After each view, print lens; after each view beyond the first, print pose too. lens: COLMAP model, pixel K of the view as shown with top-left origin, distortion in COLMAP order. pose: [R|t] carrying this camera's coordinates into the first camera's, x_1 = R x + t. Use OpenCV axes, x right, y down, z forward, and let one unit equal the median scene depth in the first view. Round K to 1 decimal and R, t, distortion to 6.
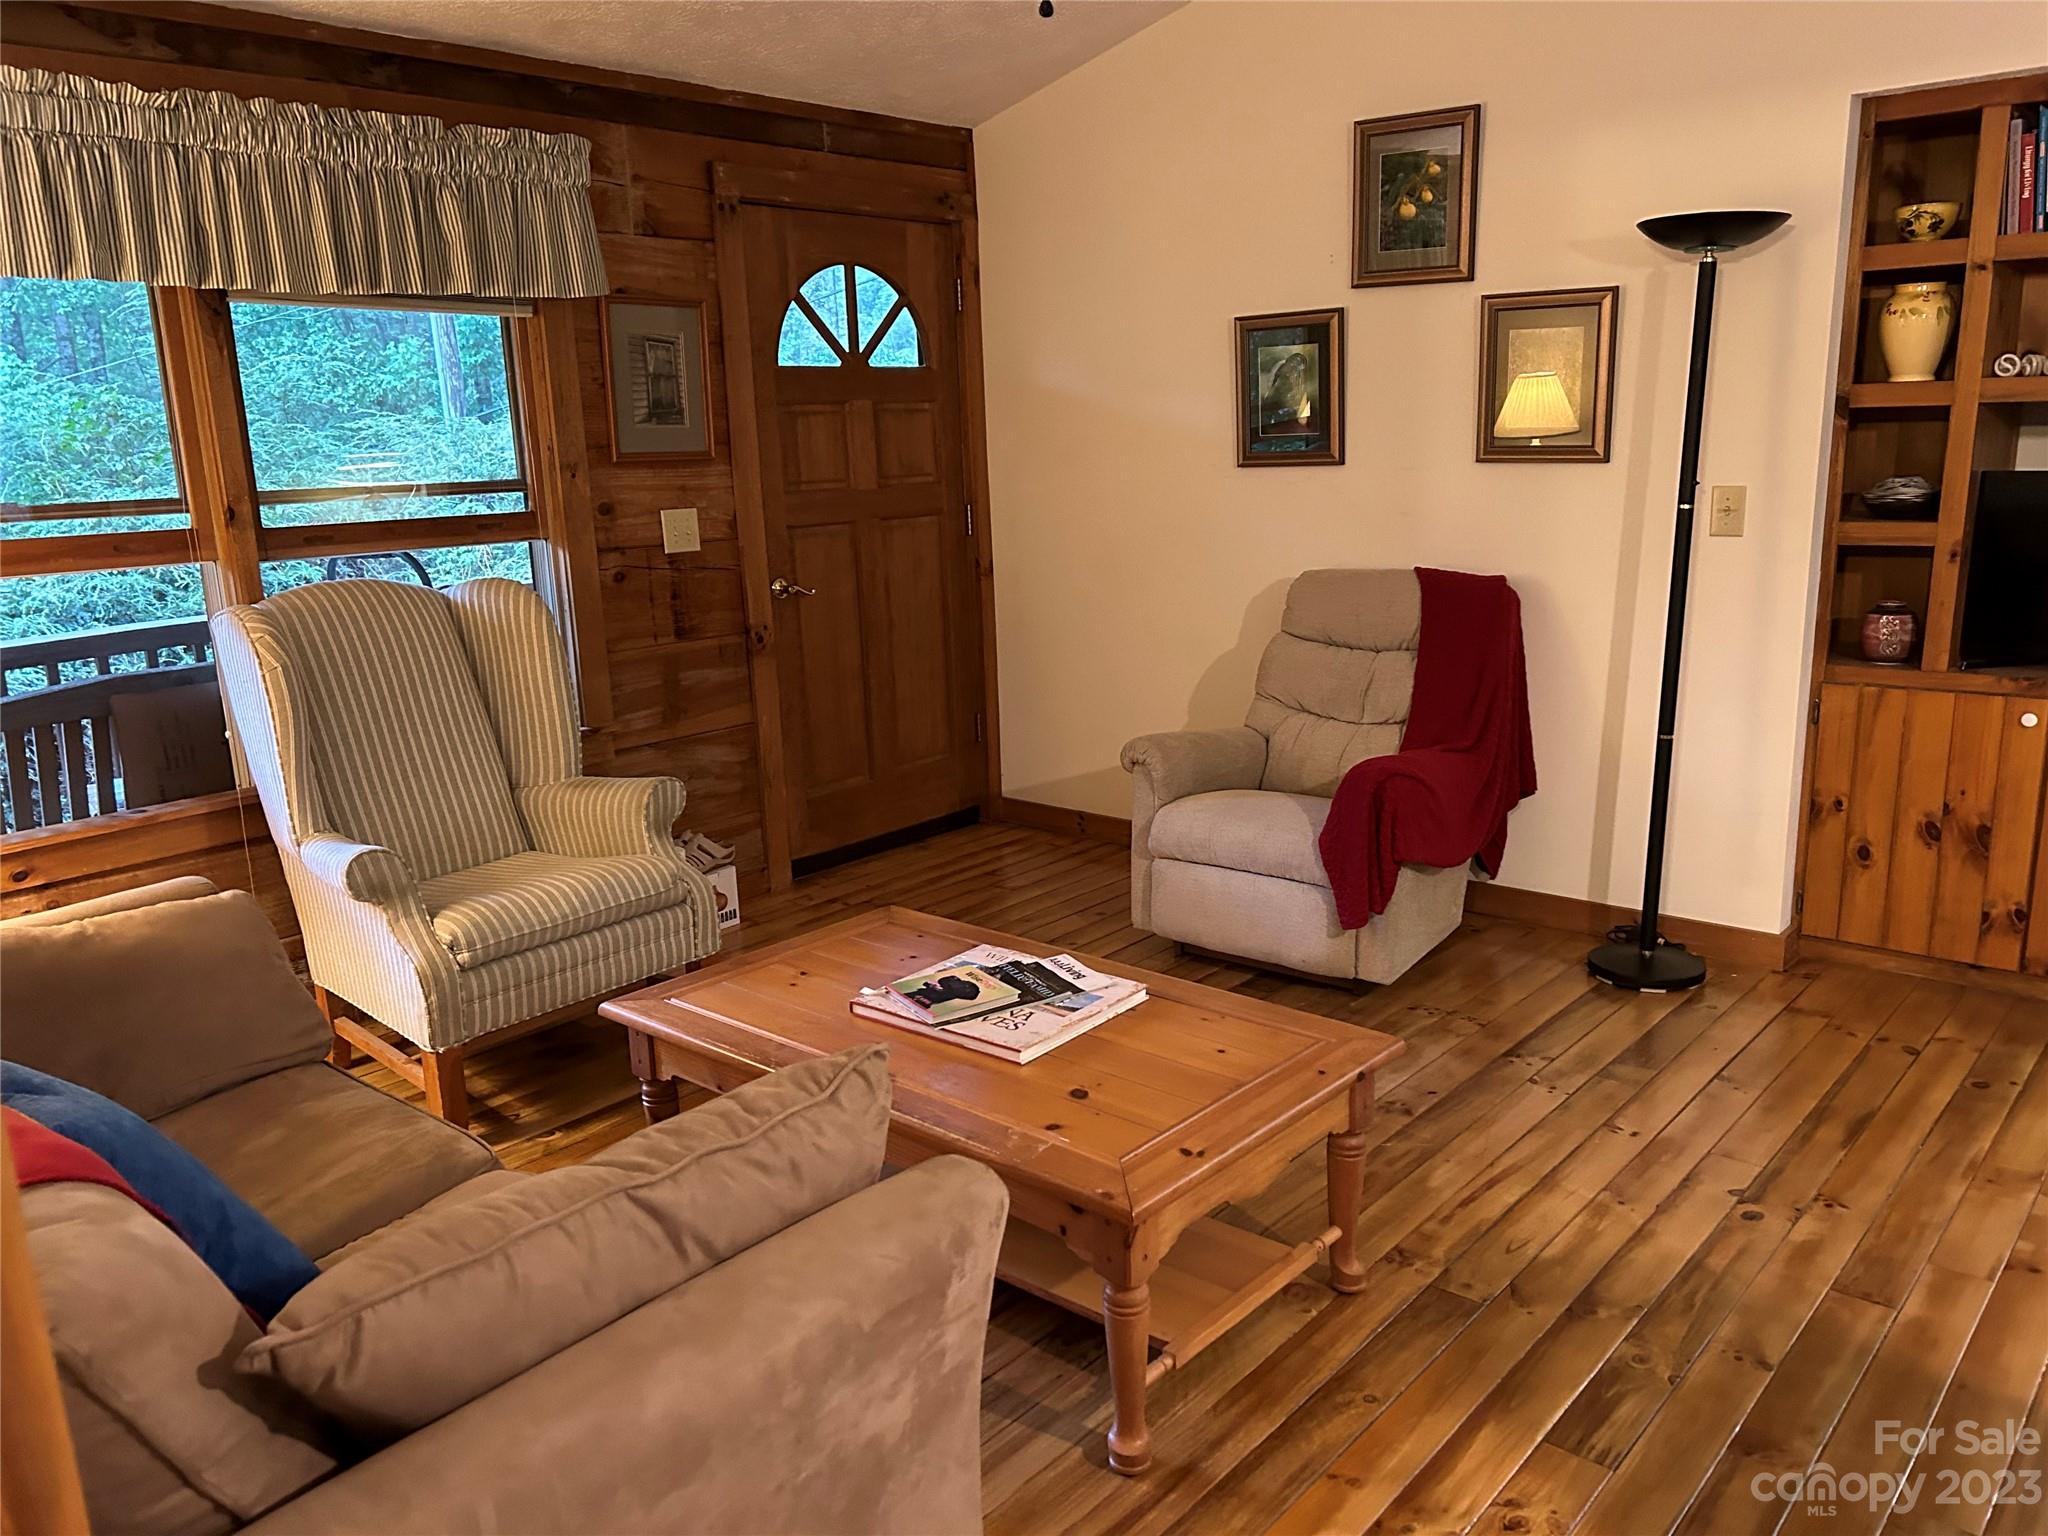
lens RADIAL K [[1539.1, 0, 1038.3], [0, 1539.1, 777.4], [0, 0, 1]] dist [0.049774, -0.062594]
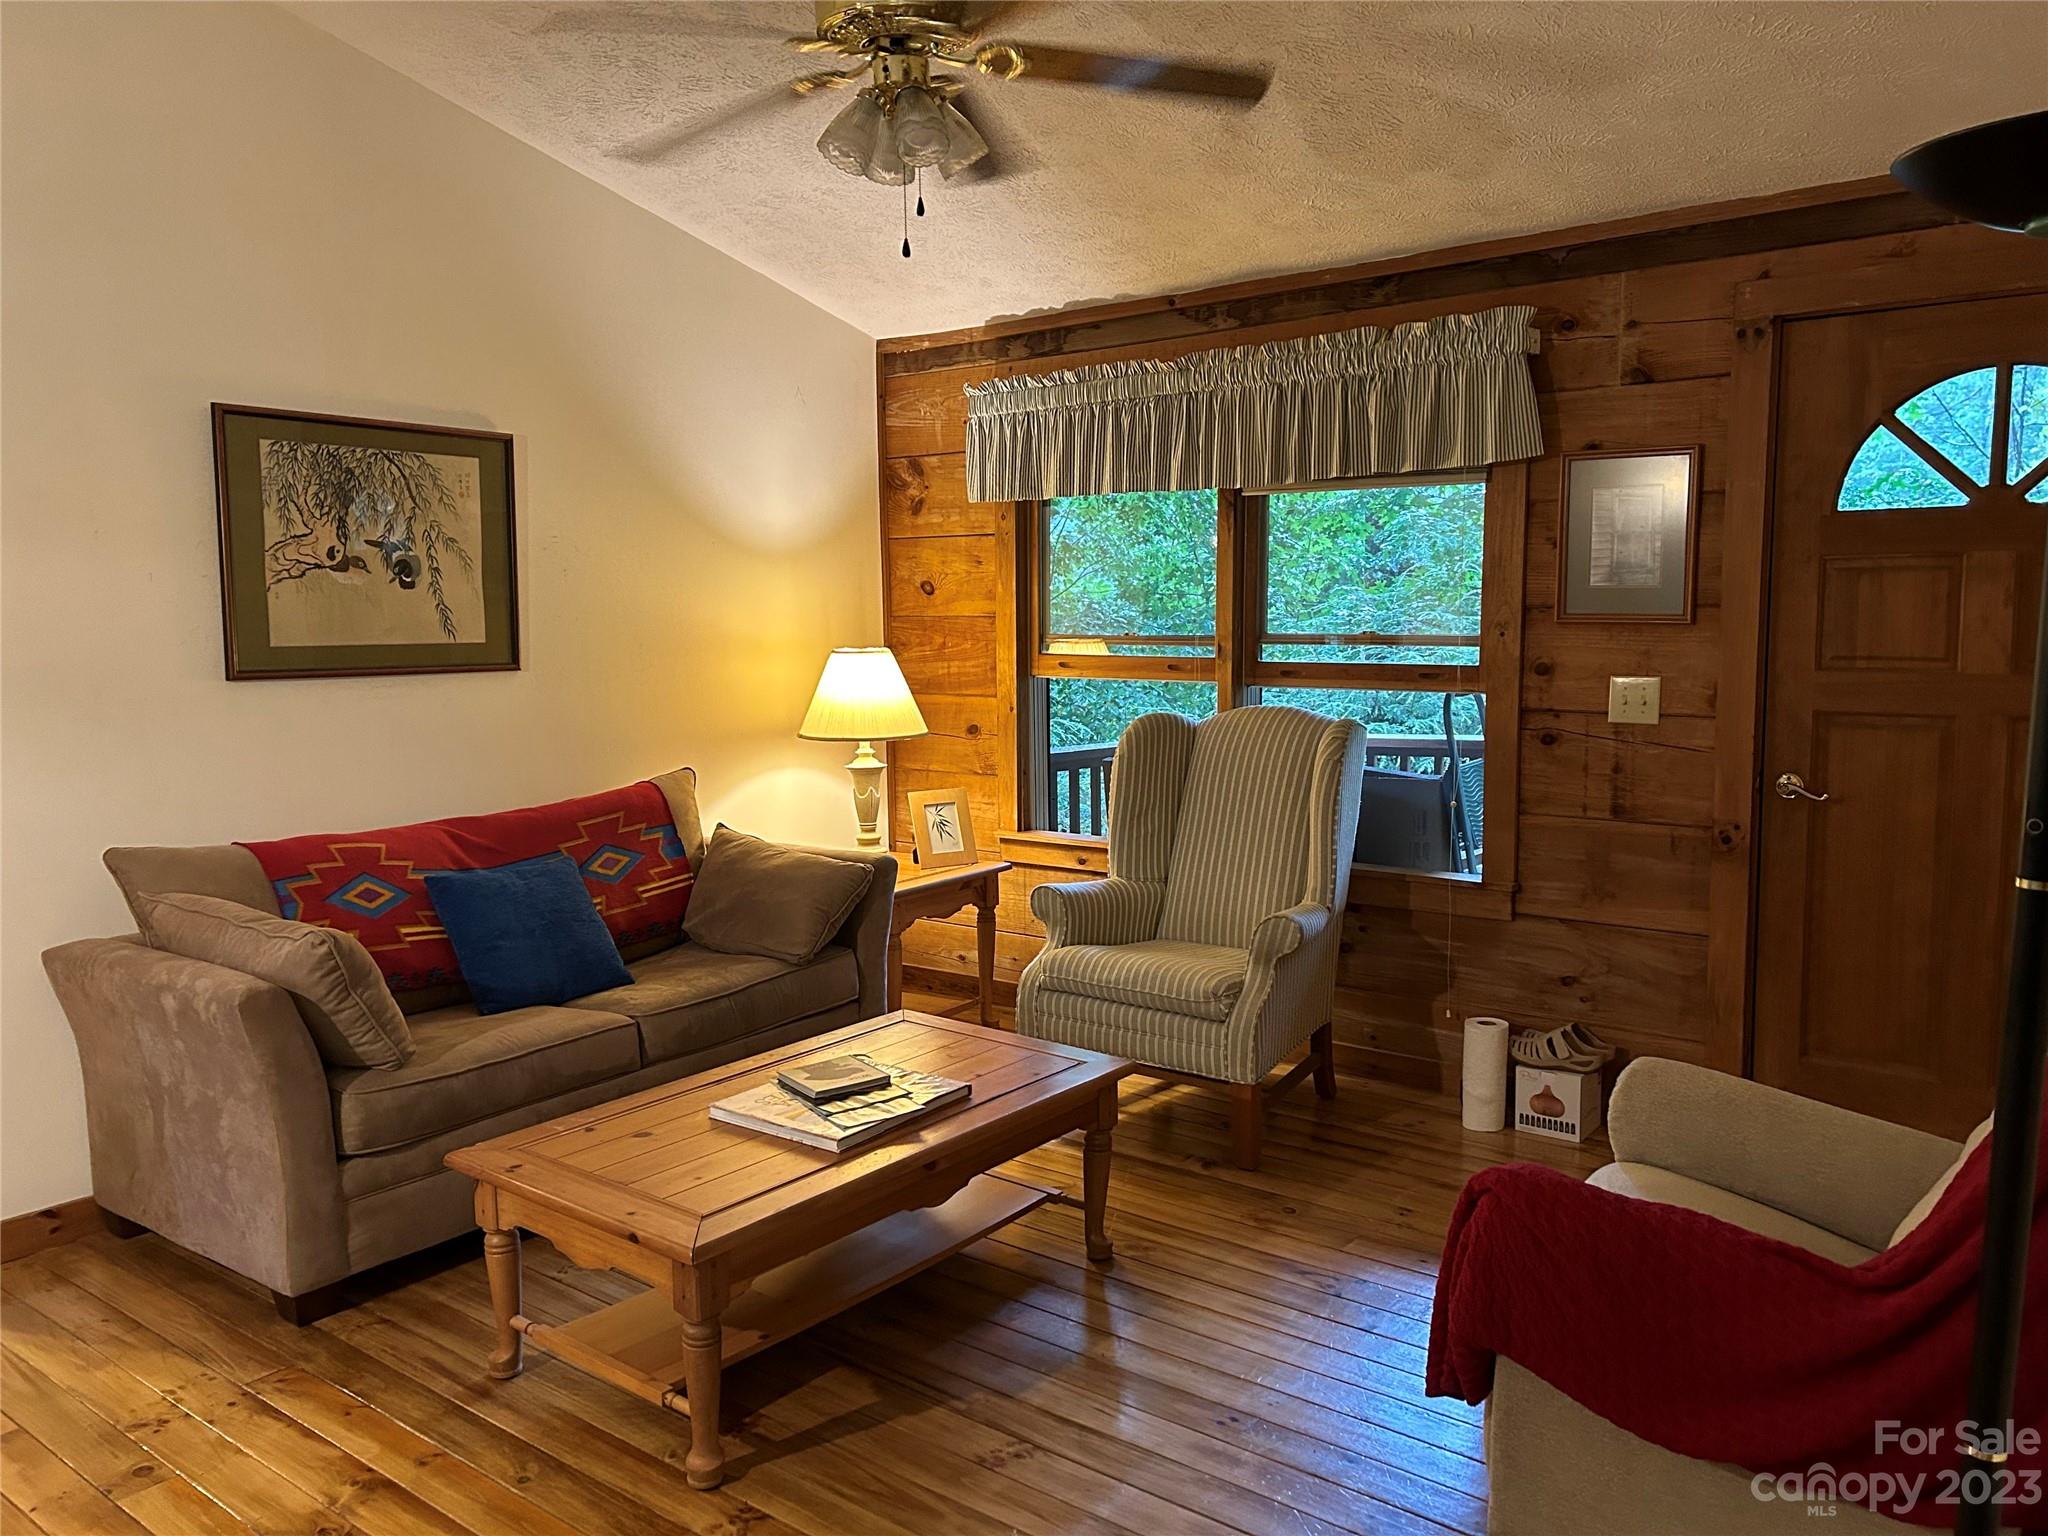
lens RADIAL K [[1539.1, 0, 1036.3], [0, 1539.1, 767.2], [0, 0, 1]] dist [0.049774, -0.062594]
pose [[0.039044, 0.141149, -0.989218, 0.683908], [-0.211342, 0.968744, 0.129886, -0.173815], [0.976632, 0.203993, 0.067654, 0.639313]]
